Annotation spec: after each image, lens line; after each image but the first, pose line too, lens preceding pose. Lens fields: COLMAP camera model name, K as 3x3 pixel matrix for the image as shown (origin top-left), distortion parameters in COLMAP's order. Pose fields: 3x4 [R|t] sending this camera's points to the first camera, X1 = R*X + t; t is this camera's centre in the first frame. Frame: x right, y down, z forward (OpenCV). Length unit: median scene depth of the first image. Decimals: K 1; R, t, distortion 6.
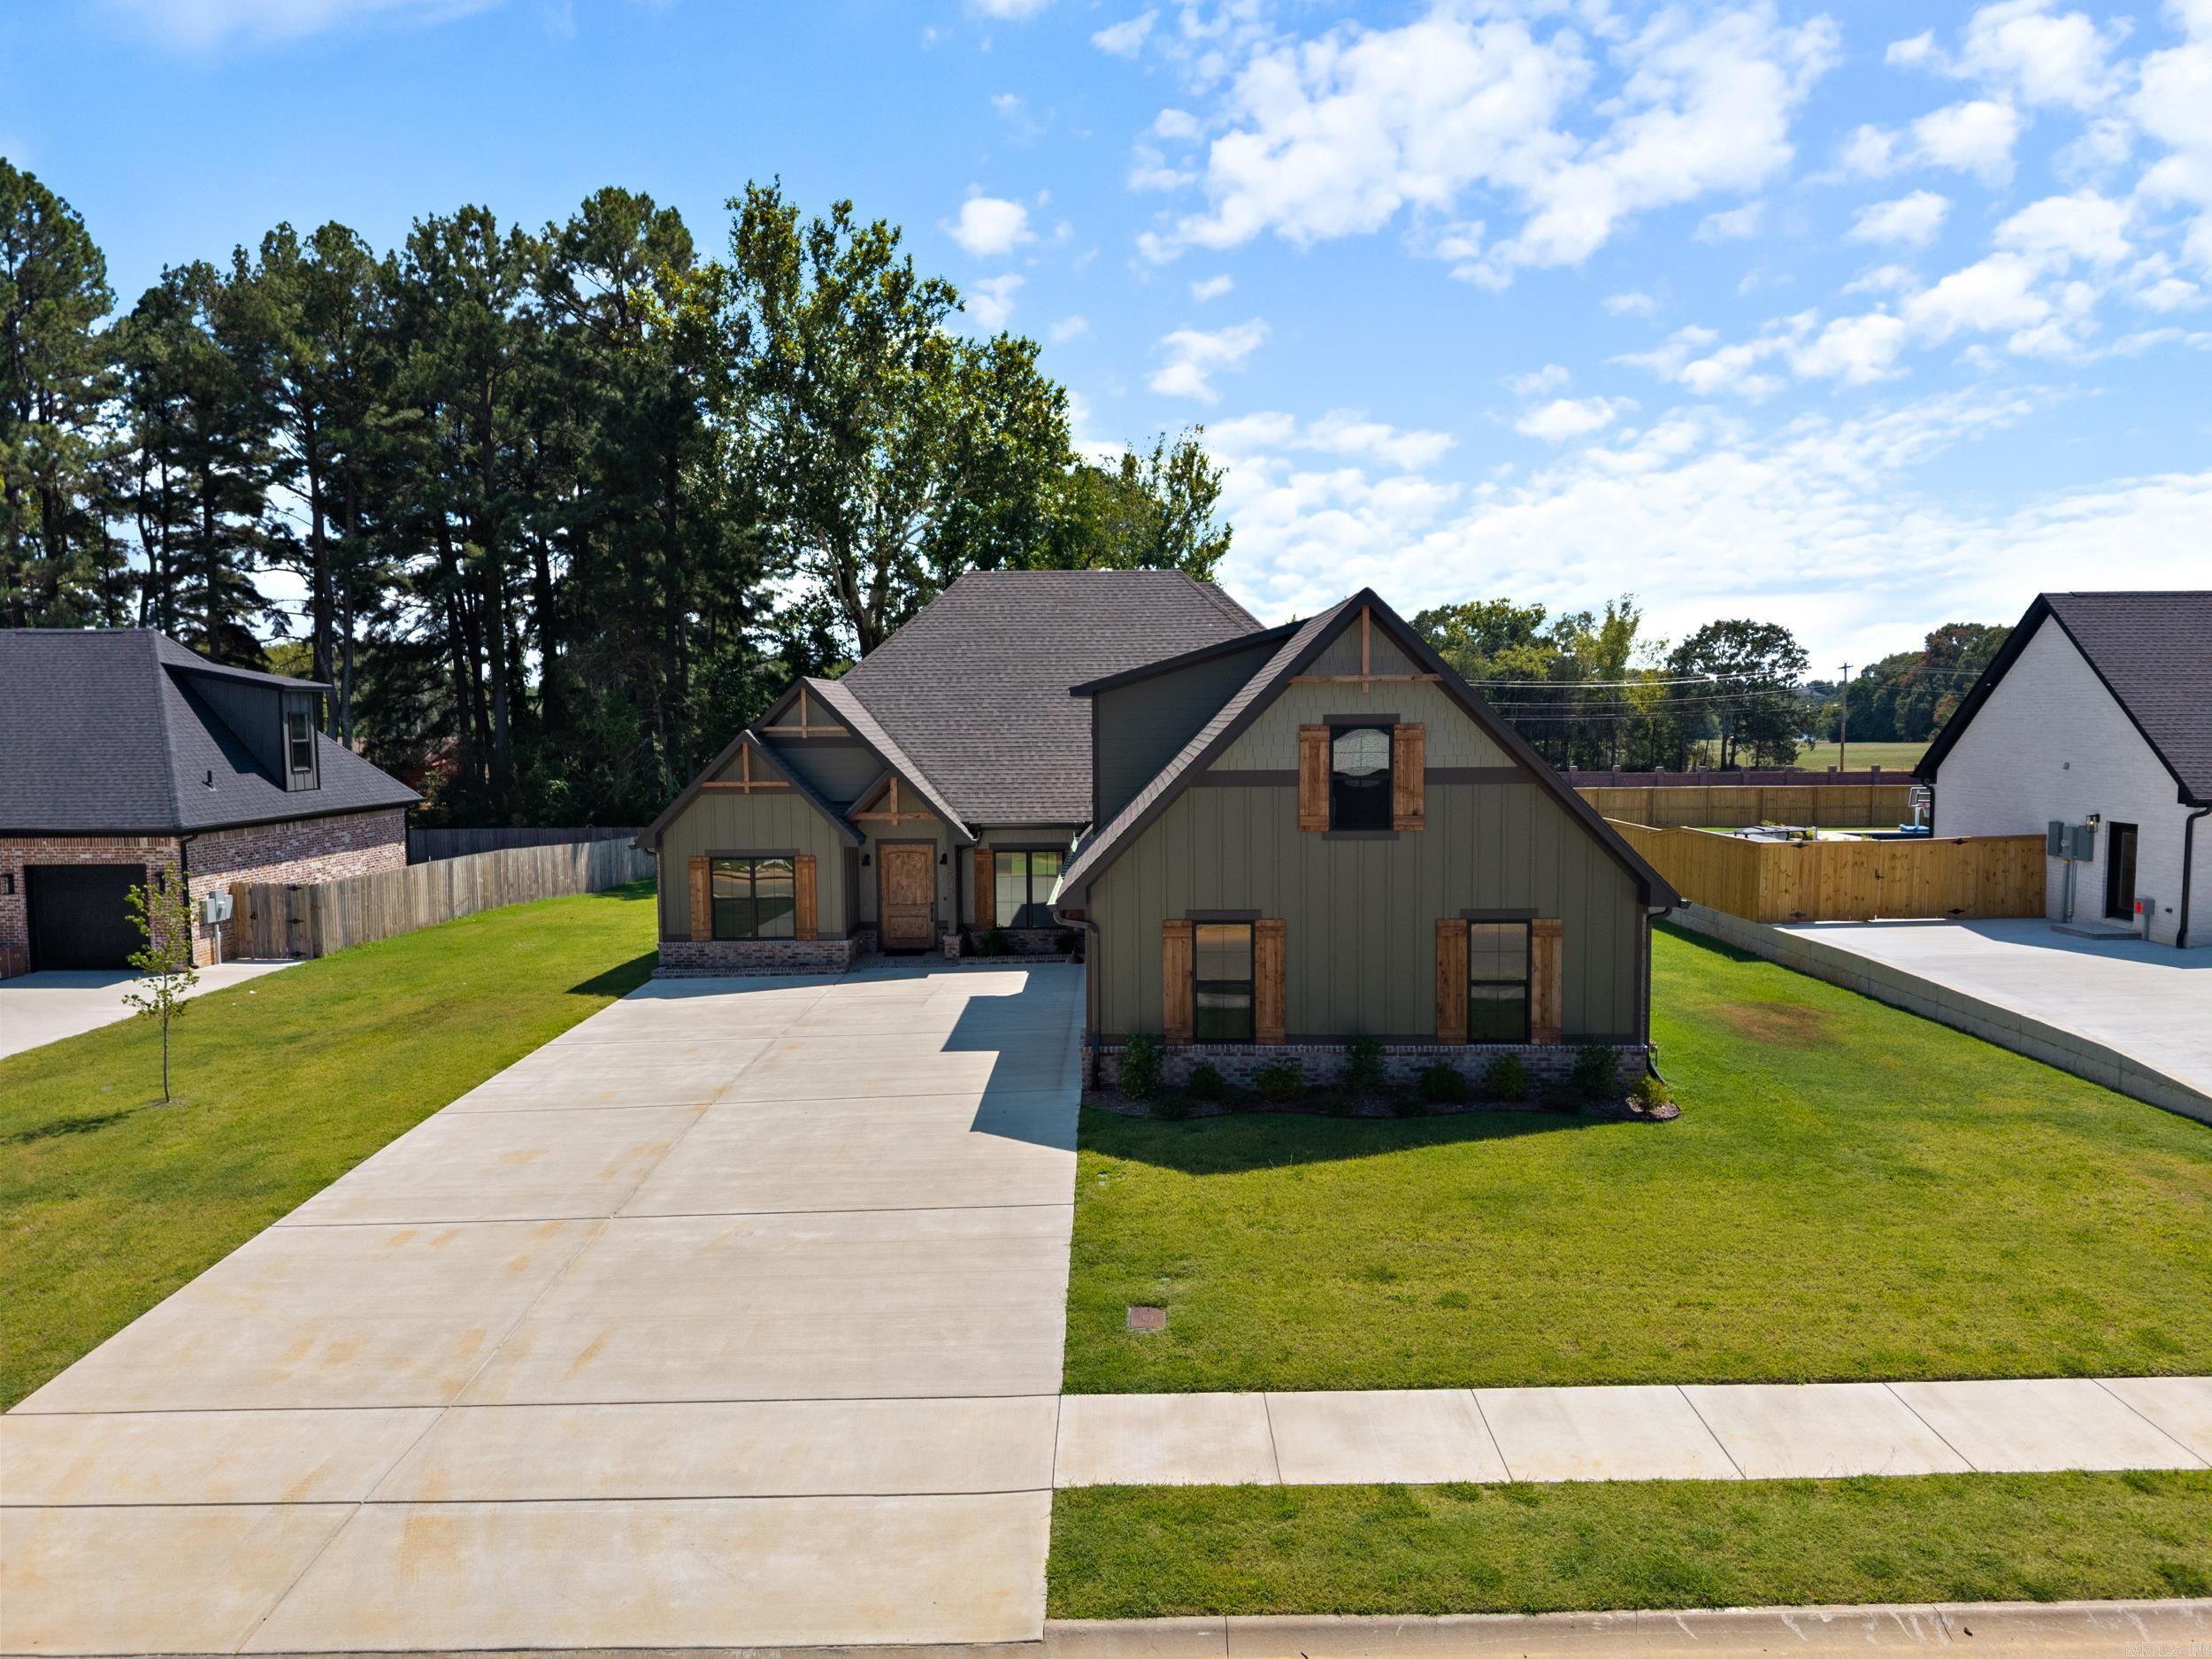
lens RADIAL K [[1477.8, 0, 1110.3], [0, 1477.8, 836.1], [0, 0, 1]] dist [0.011380, -0.000158]
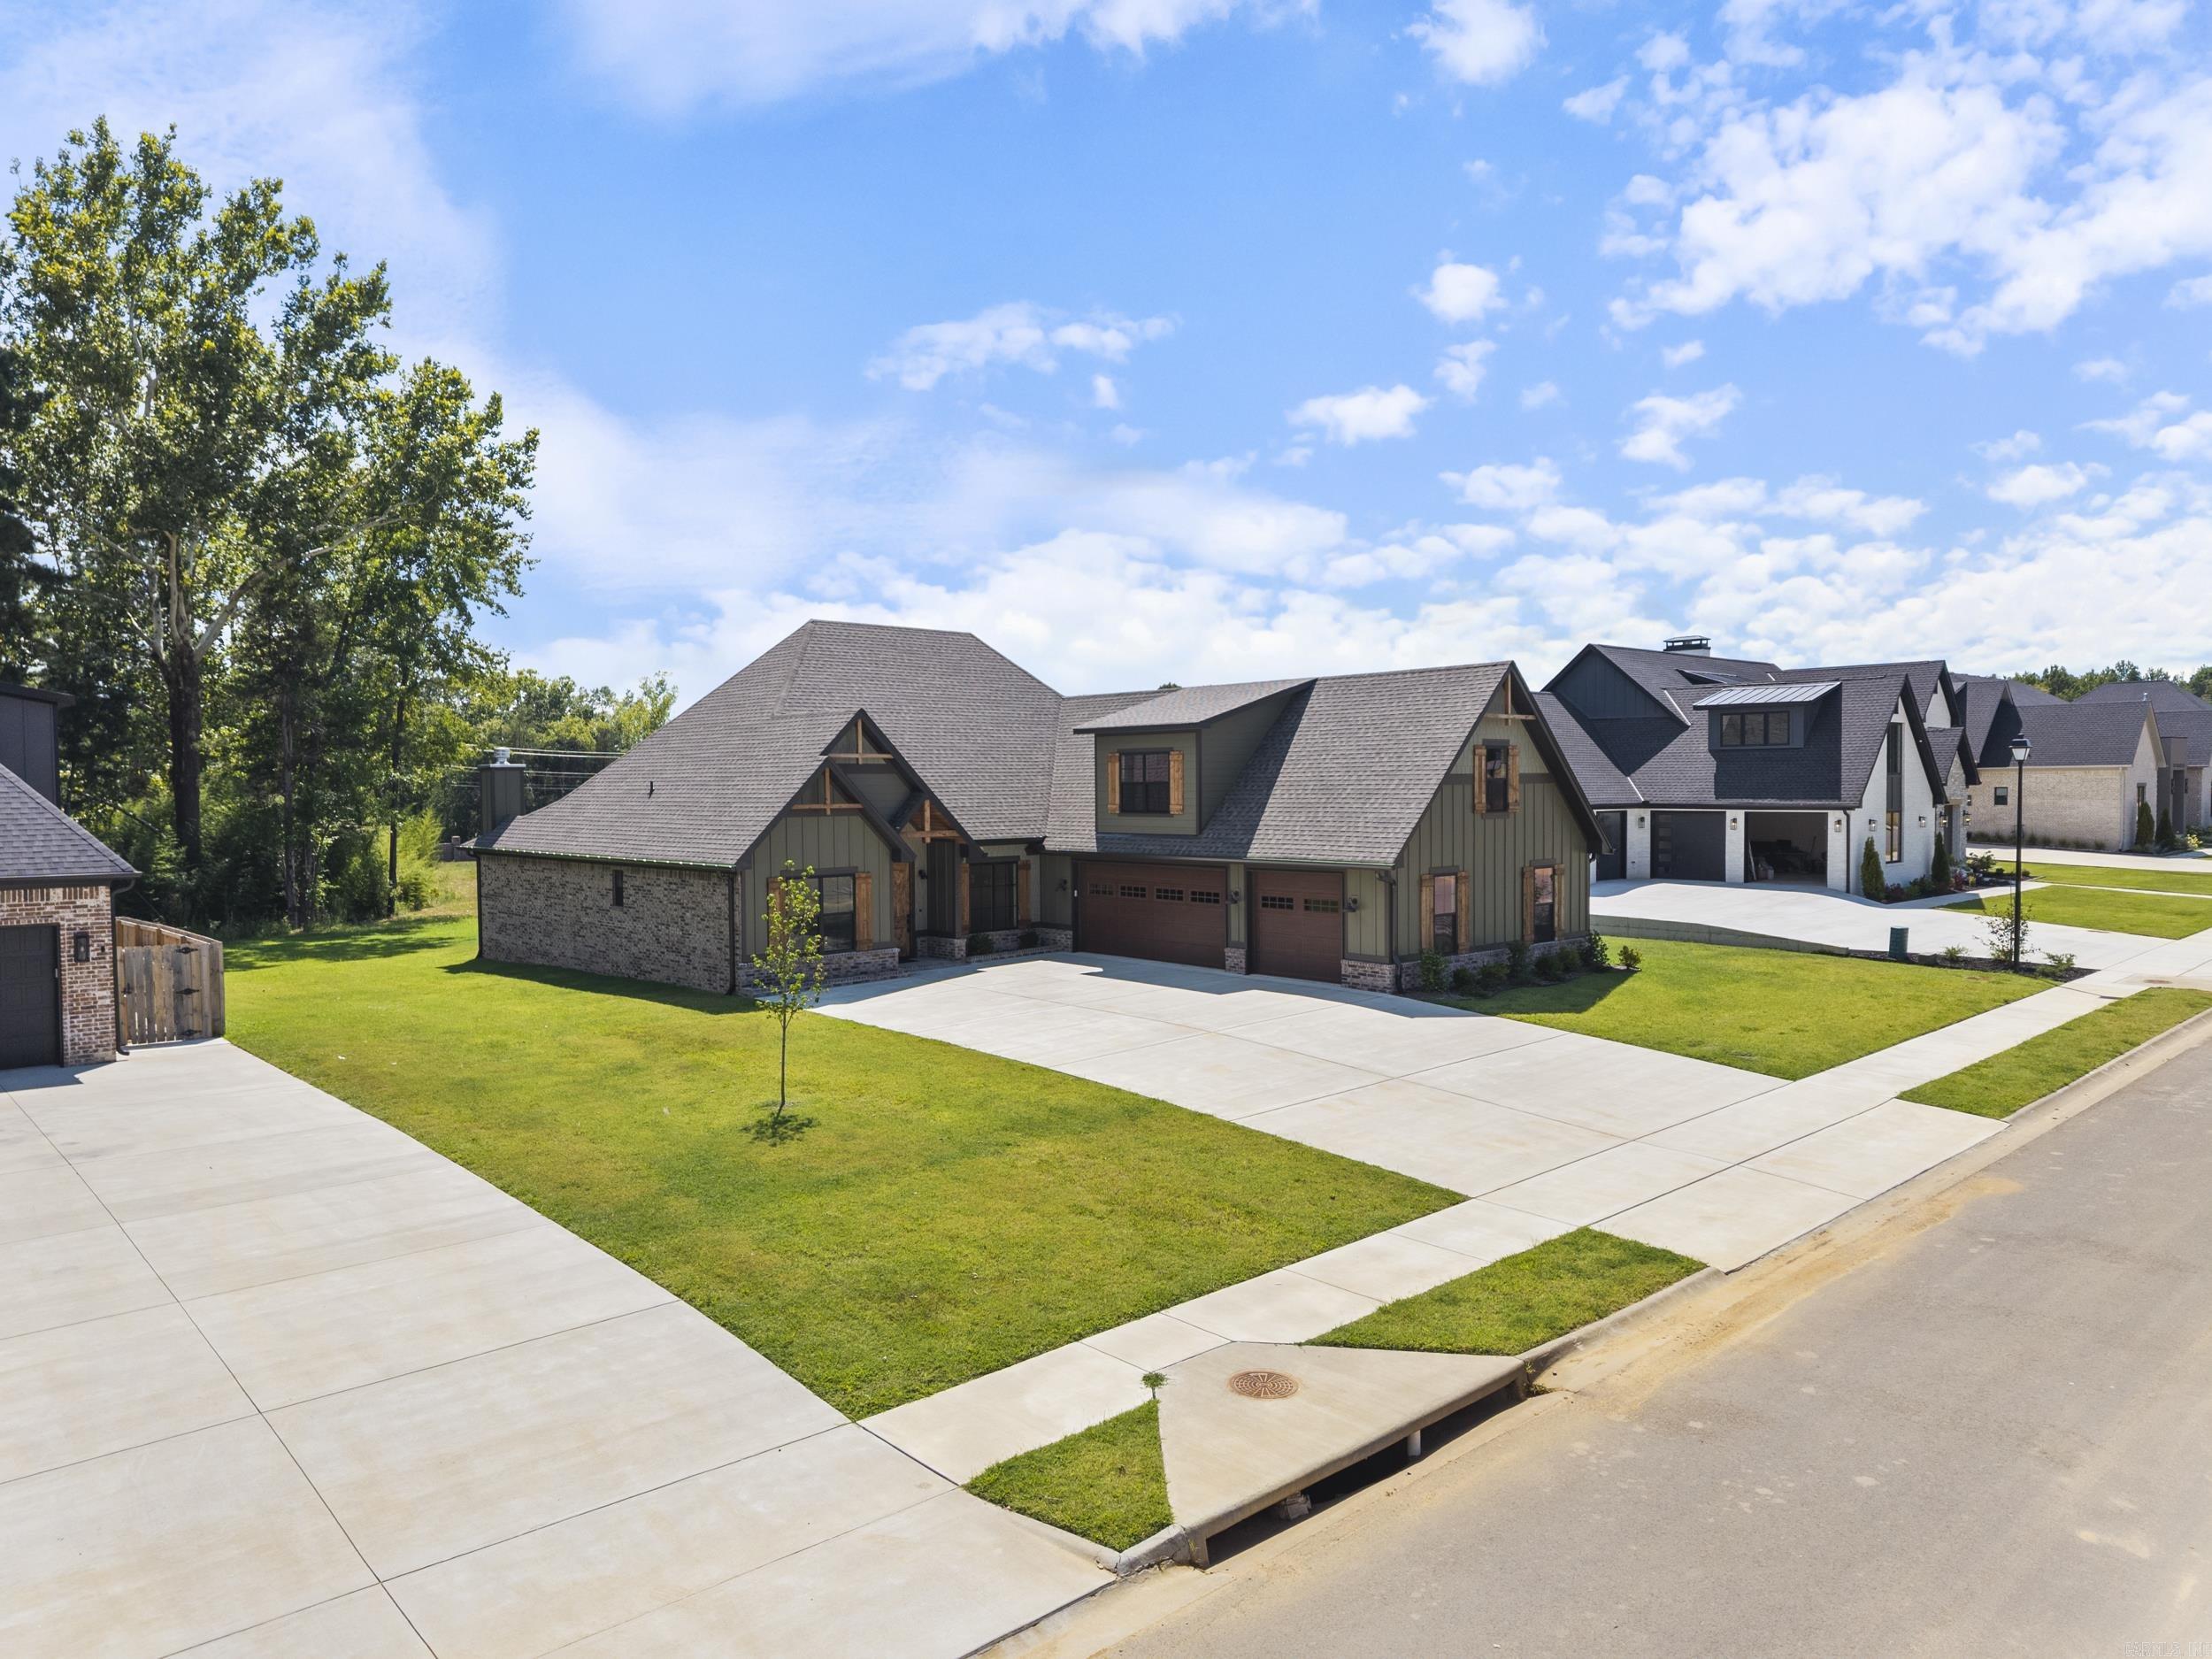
lens RADIAL K [[1477.8, 0, 1104.5], [0, 1477.8, 815.7], [0, 0, 1]] dist [0.011380, -0.000158]
pose [[0.736573, -0.012837, 0.676236, -0.809291], [0.058357, 0.997298, -0.044632, 0.030624], [-0.673836, 0.072338, 0.735332, 0.078251]]
